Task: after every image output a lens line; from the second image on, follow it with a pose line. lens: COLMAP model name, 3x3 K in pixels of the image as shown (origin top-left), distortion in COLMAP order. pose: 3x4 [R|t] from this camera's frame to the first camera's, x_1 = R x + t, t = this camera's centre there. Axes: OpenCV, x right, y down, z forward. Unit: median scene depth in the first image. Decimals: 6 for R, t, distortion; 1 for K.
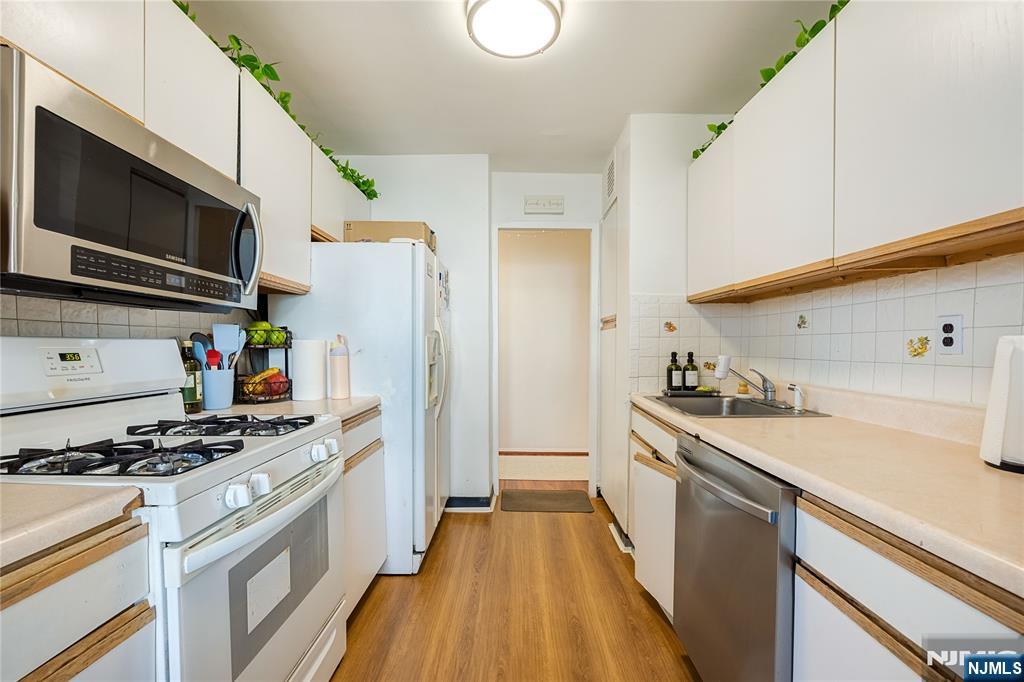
lens RADIAL K [[385.1, 0, 479.1], [0, 385.1, 349.9], [0, 0, 1]] dist [-0.000409, -0.000042]
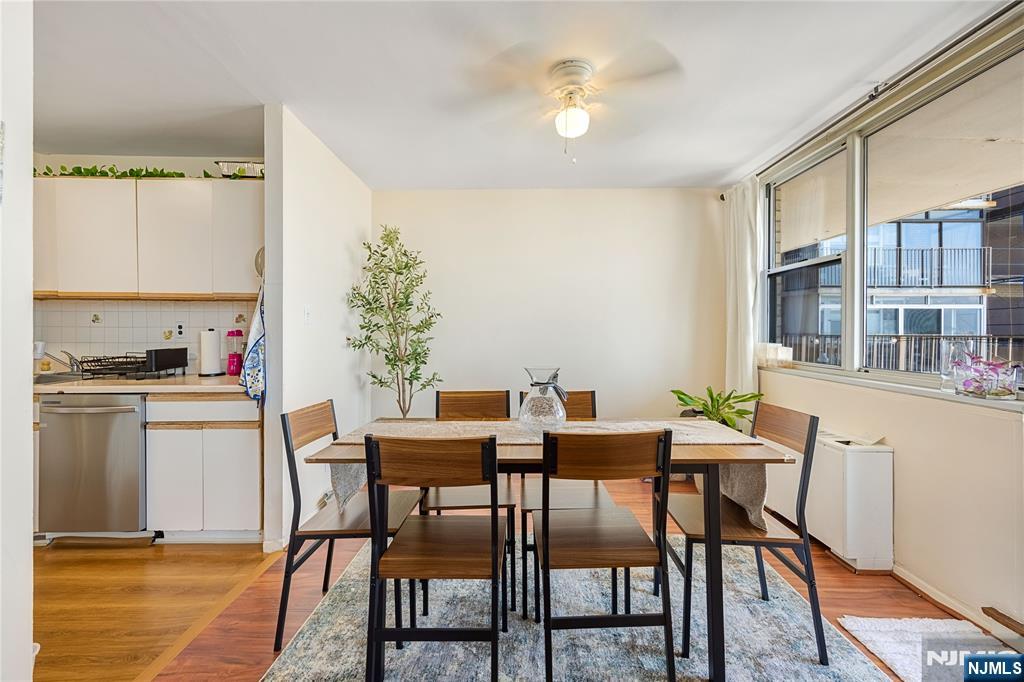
lens RADIAL K [[416.1, 0, 509.0], [0, 416.1, 337.2], [0, 0, 1]] dist [-0.000976, 0.000013]
pose [[-0.072196, -0.006718, 0.997368, -1.415454], [0.006587, 0.999952, 0.007212, -0.000072], [-0.997369, 0.007090, -0.072149, -0.791040]]
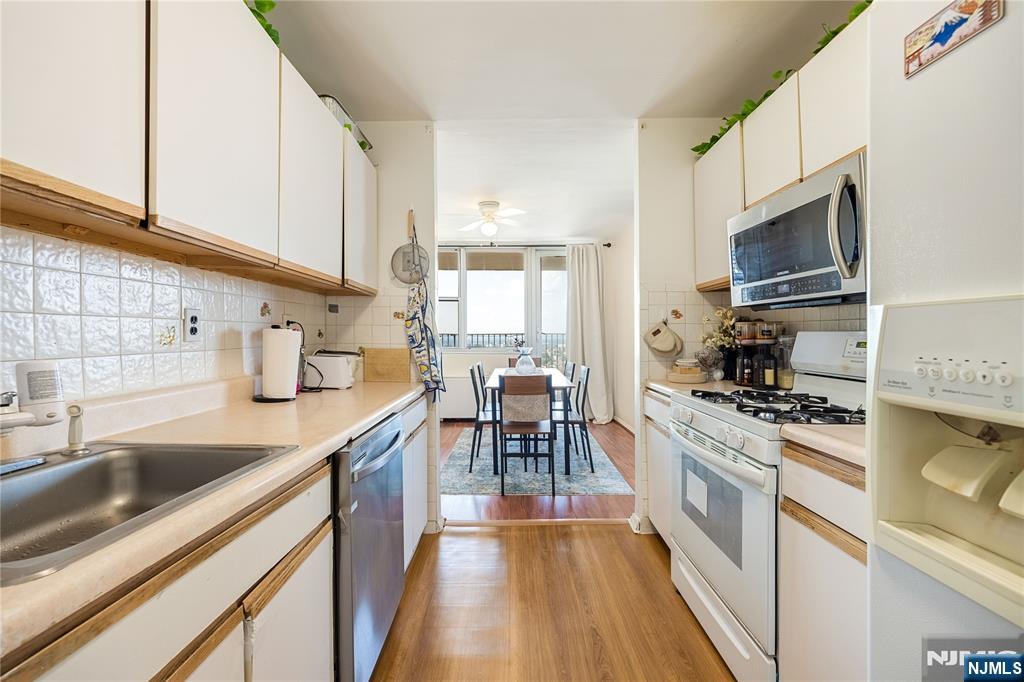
lens RADIAL K [[416.1, 0, 509.0], [0, 416.1, 337.2], [0, 0, 1]] dist [-0.000976, 0.000013]
pose [[-0.992288, 0.001123, -0.123945, 0.404468], [-0.001085, 0.999842, 0.017743, -0.024910], [0.123945, 0.017740, -0.992130, 2.363349]]
